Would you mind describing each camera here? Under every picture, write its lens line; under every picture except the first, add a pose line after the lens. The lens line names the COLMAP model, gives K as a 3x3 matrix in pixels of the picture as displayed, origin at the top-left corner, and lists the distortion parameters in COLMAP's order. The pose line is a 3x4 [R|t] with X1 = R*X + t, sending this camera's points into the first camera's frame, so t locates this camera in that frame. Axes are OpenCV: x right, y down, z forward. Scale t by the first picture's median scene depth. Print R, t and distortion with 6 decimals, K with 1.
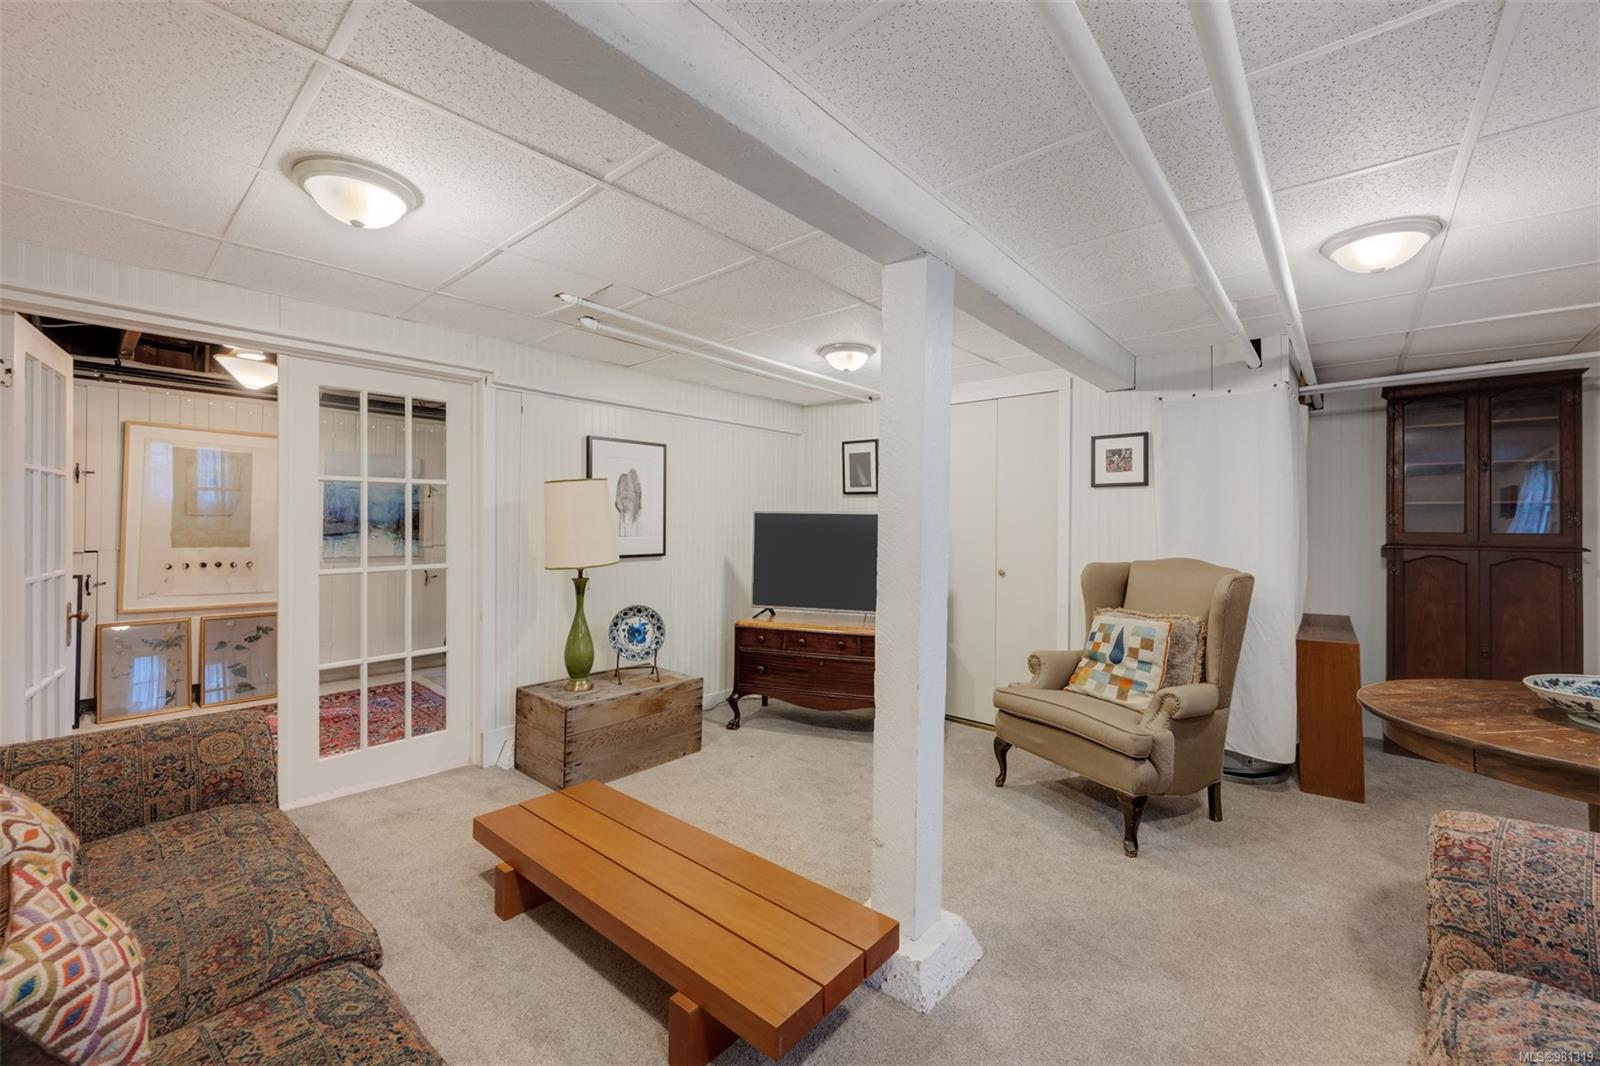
lens RADIAL K [[636.7, 0, 800.0], [0, 636.7, 533.0], [0, 0, 1]] dist [-0.000959, 0.000061]
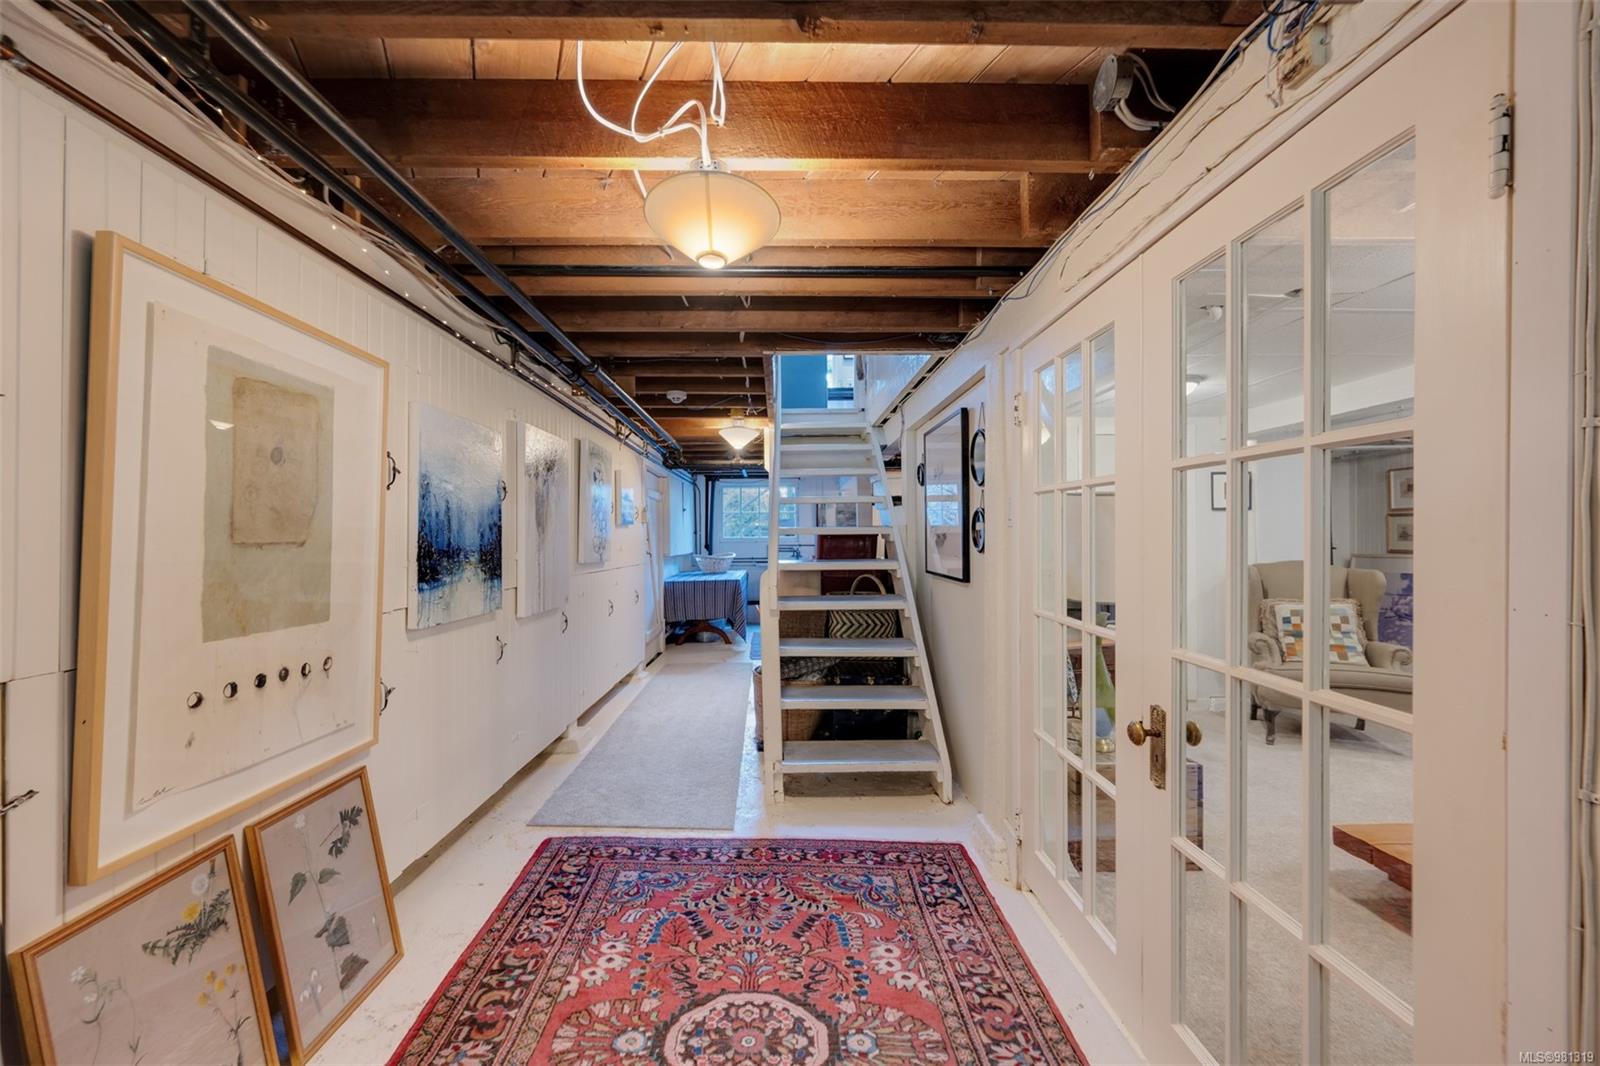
lens RADIAL K [[636.7, 0, 800.0], [0, 636.7, 533.0], [0, 0, 1]] dist [-0.000959, 0.000061]
pose [[0.744528, -0.008573, 0.667536, -0.950135], [0.019177, 0.999780, -0.008549, -0.025788], [-0.667315, 0.019167, 0.744529, 0.516835]]
